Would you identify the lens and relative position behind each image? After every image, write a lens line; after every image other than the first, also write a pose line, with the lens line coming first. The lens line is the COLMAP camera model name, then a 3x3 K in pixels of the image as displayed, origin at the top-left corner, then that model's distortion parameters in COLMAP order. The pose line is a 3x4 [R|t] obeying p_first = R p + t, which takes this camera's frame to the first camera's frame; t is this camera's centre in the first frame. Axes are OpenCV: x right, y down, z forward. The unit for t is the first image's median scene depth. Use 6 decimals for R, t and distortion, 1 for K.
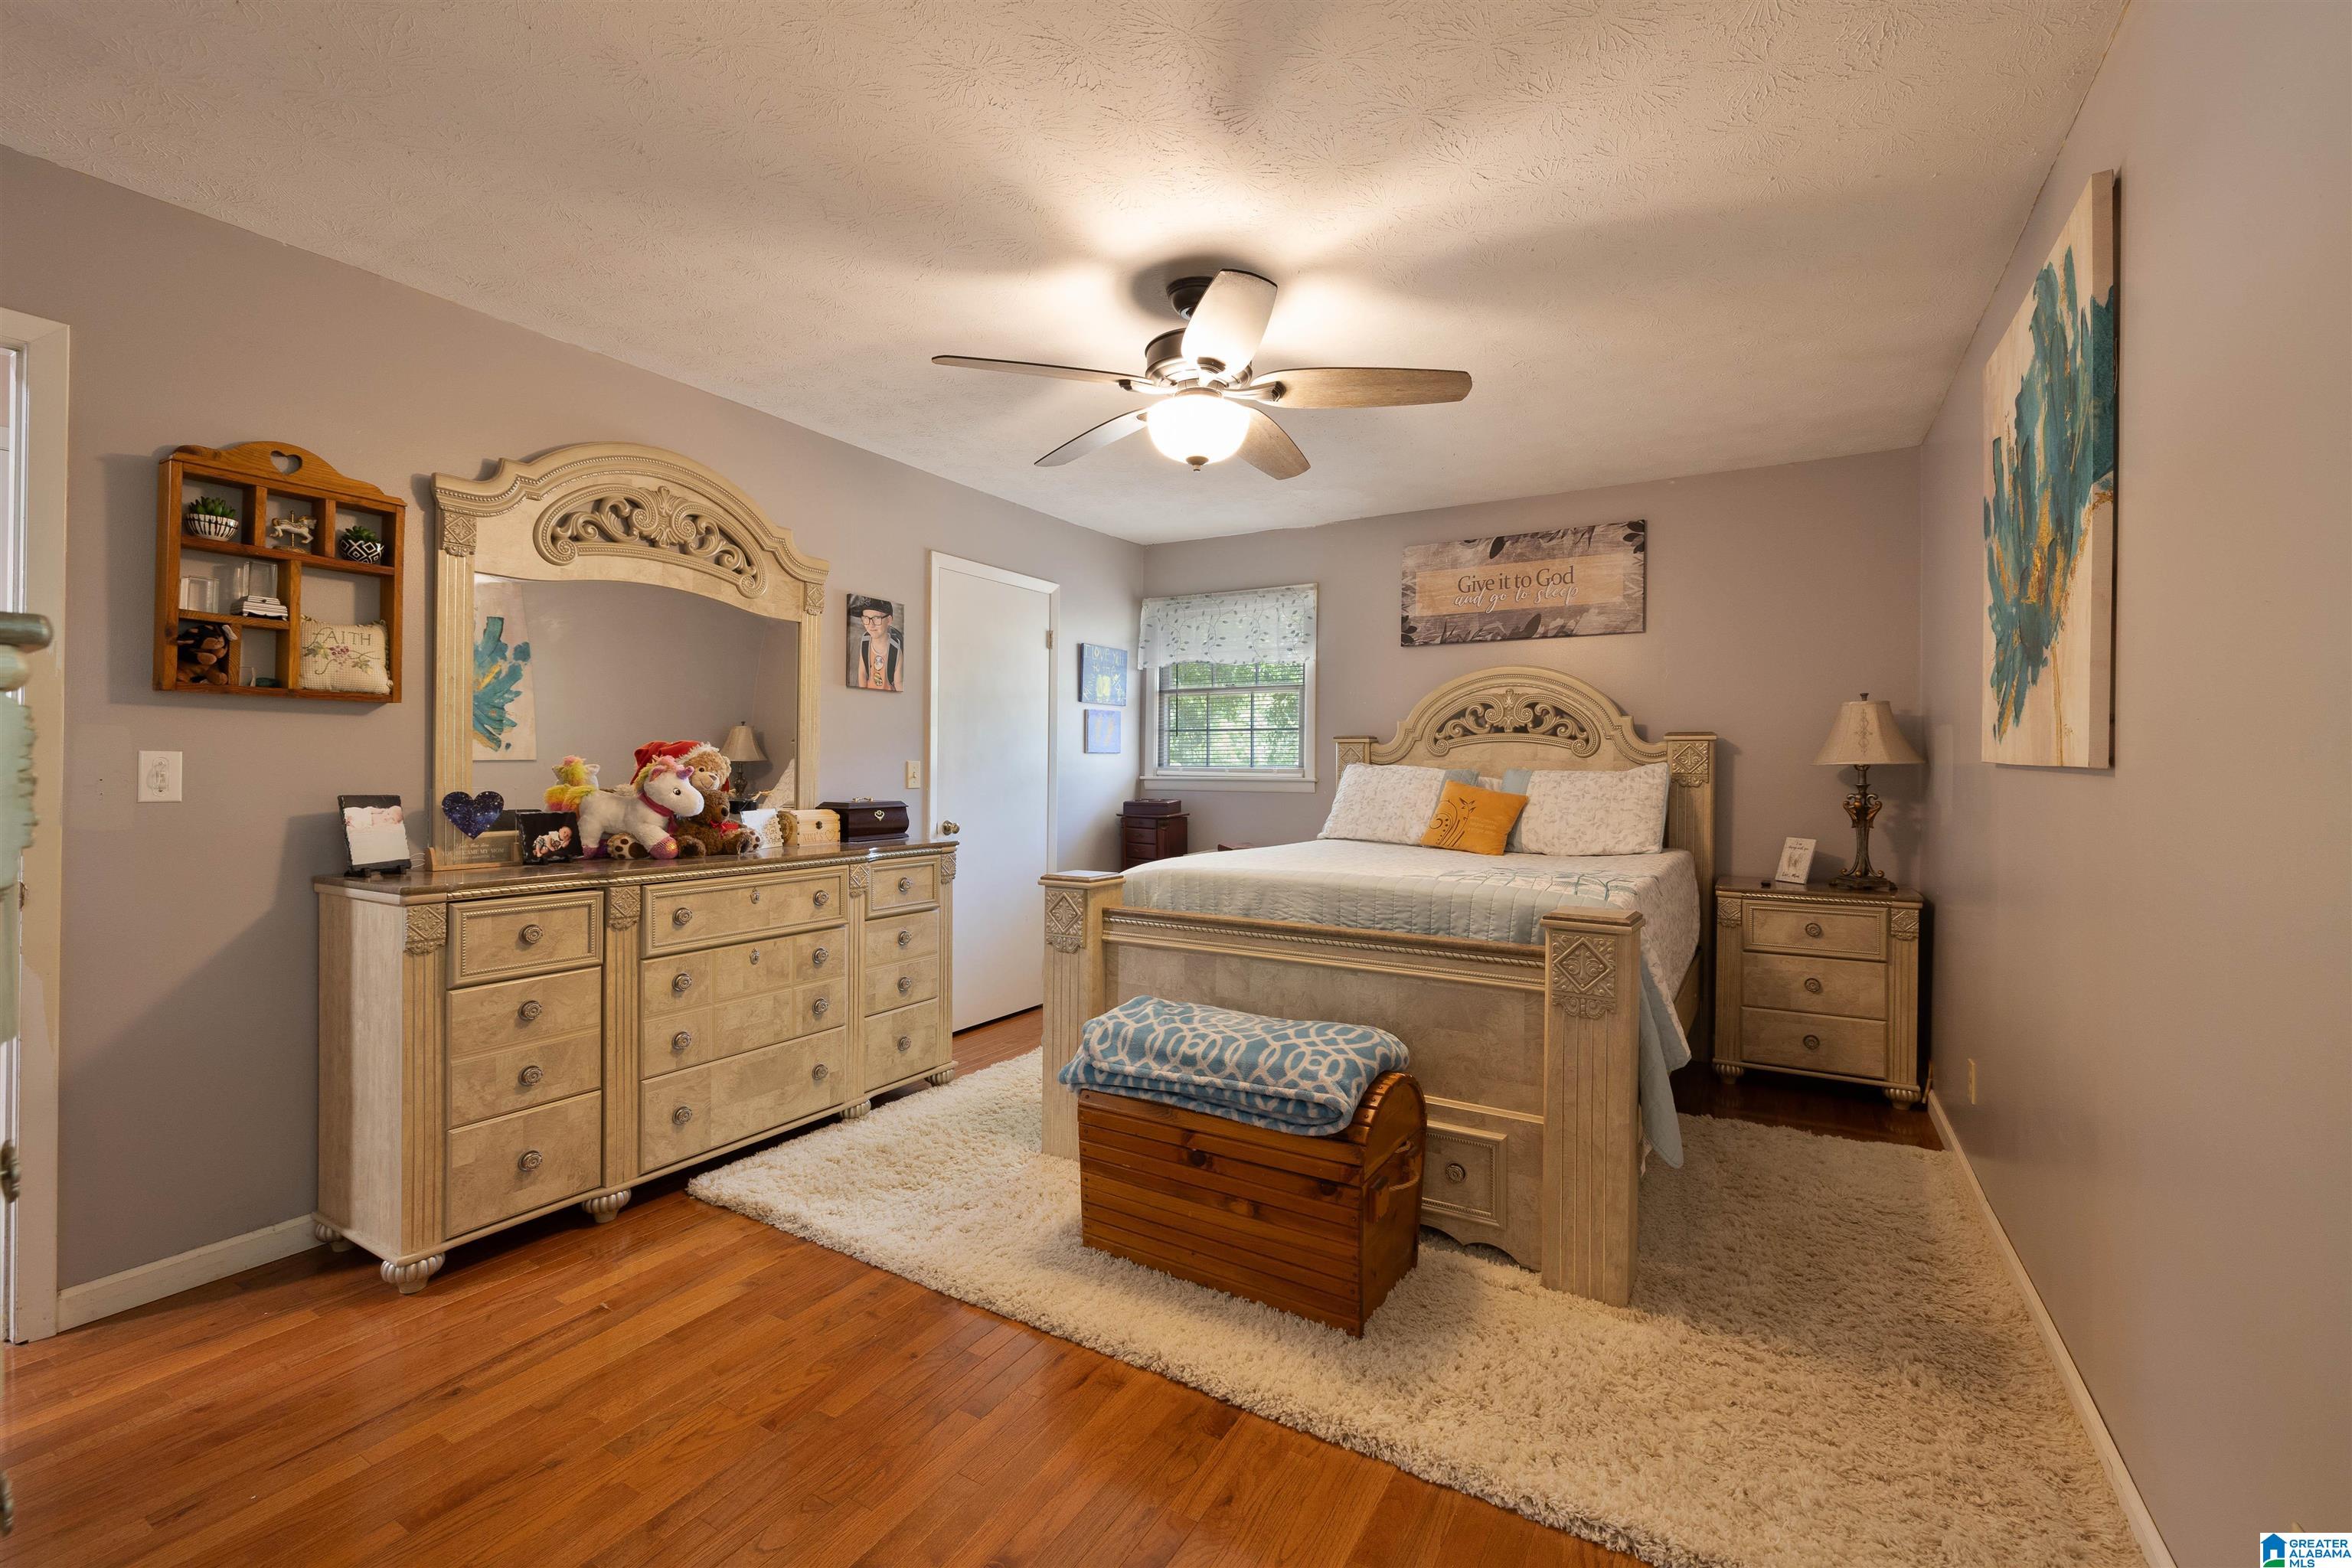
lens RADIAL K [[978.8, 0, 1171.9], [0, 978.8, 776.0], [0, 0, 1]] dist [0.000853, 0.000293]
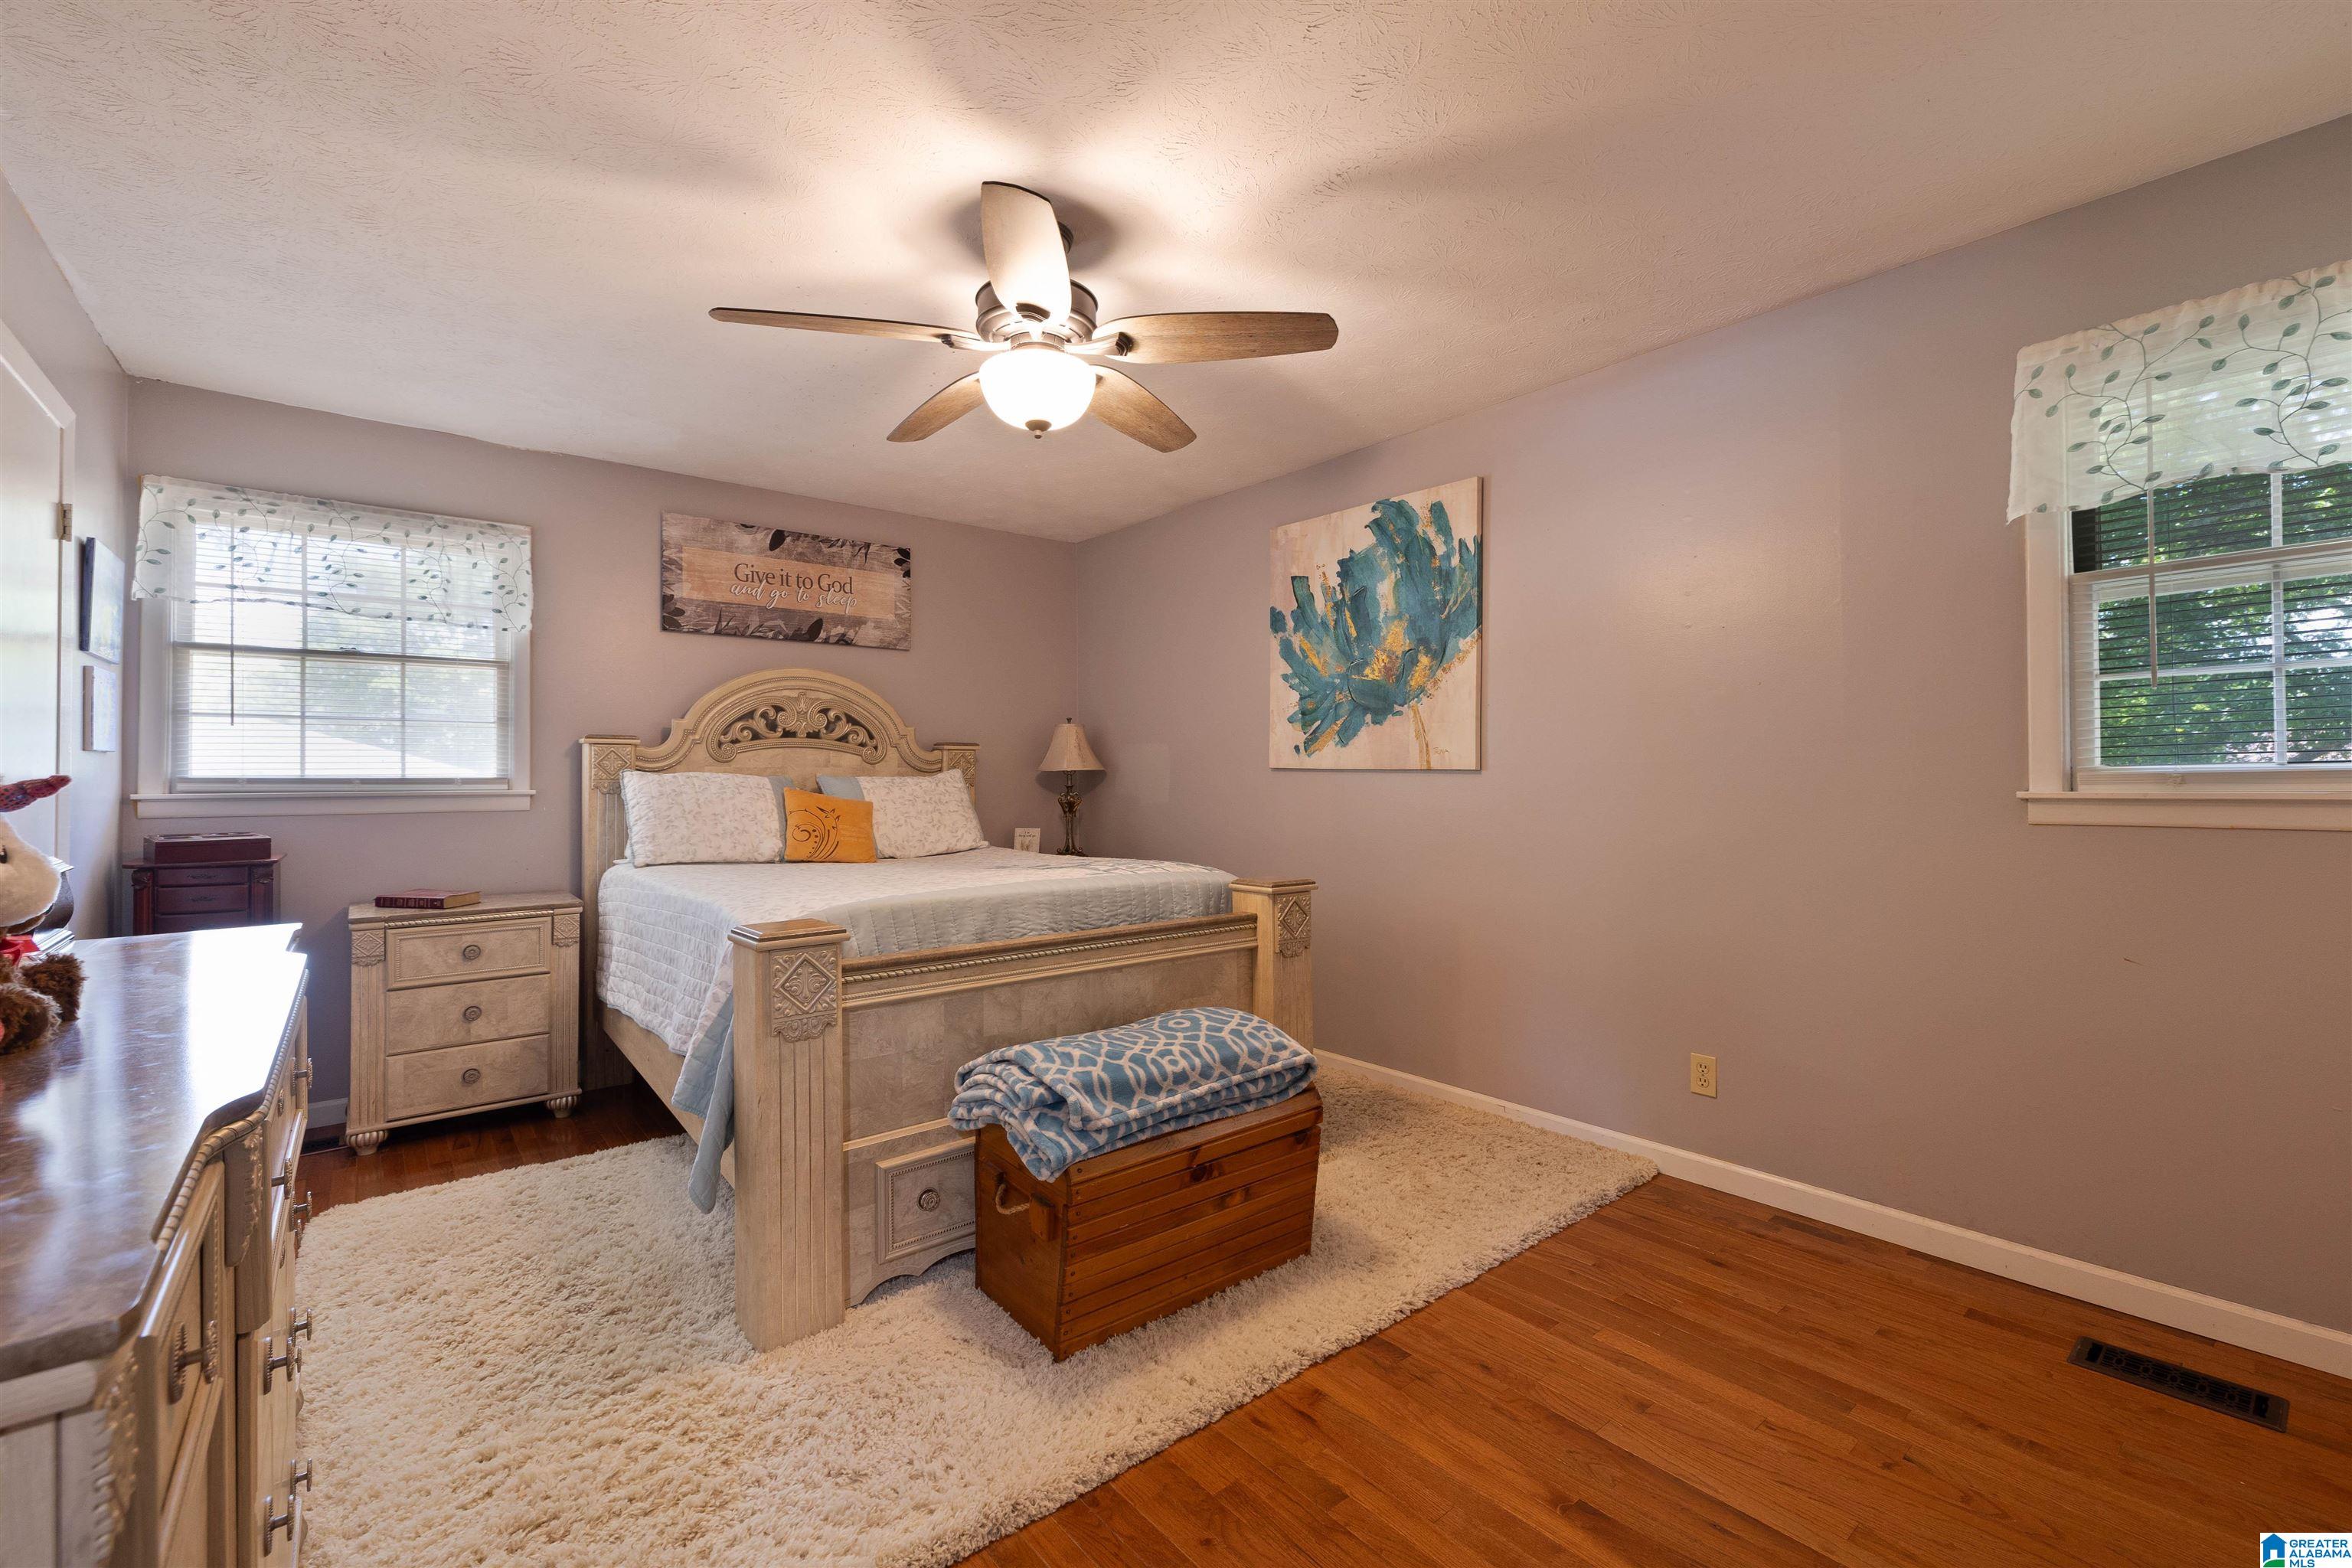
lens RADIAL K [[978.8, 0, 1171.9], [0, 978.8, 776.0], [0, 0, 1]] dist [0.000853, 0.000293]
pose [[0.344934, -0.006336, 0.938606, -0.439491], [0.014999, 0.999887, 0.001238, -0.002757], [-0.938507, 0.013651, 0.344990, 0.336520]]
